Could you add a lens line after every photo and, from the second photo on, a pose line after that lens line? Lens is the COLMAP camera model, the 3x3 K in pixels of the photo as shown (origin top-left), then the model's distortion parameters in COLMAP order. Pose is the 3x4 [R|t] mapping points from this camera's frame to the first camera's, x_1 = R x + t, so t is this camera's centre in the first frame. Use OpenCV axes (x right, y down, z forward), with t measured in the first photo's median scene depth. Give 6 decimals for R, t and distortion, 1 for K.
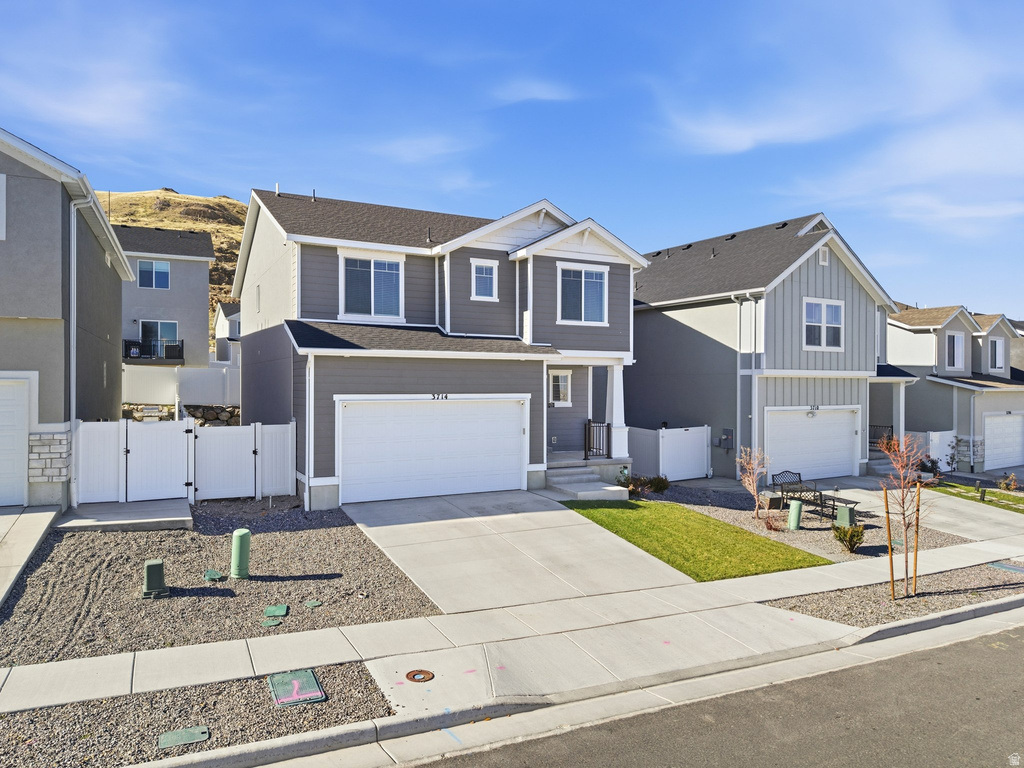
lens RADIAL K [[689.8, 0, 524.4], [0, 689.8, 380.1], [0, 0, 1]] dist [0.032975, -0.032610]
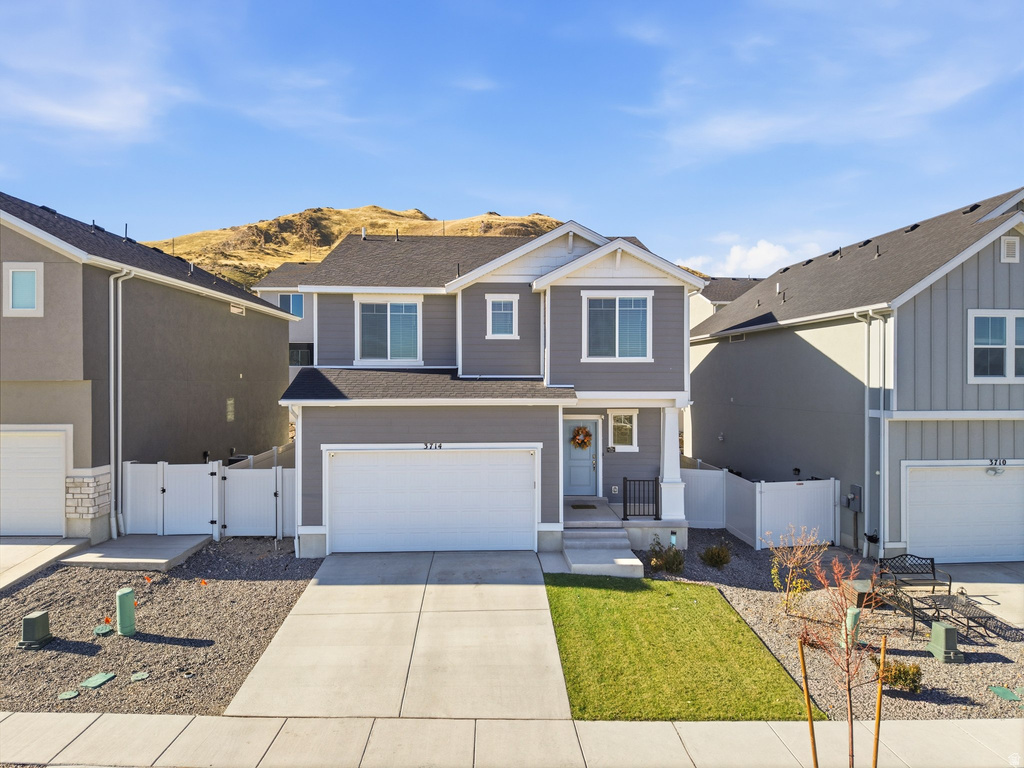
lens RADIAL K [[689.8, 0, 524.4], [0, 689.8, 380.1], [0, 0, 1]] dist [0.032975, -0.032610]
pose [[0.904657, -0.004952, -0.426112, 0.361531], [0.005141, 0.999987, -0.000706, -0.060004], [0.426110, -0.001552, 0.904670, 0.183886]]
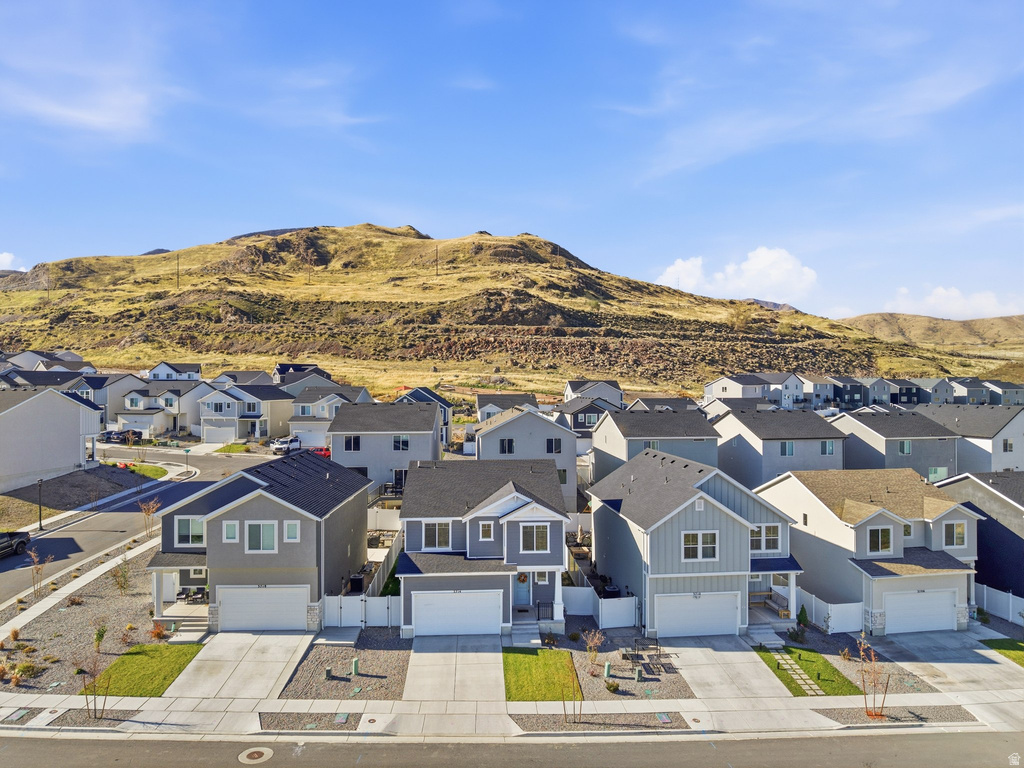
lens RADIAL K [[689.8, 0, 524.4], [0, 689.8, 380.1], [0, 0, 1]] dist [0.032975, -0.032610]
pose [[0.910207, -0.007185, -0.414092, 0.943396], [0.006125, 0.999974, -0.003887, -0.607463], [0.414109, 0.001002, 0.910227, -0.903150]]
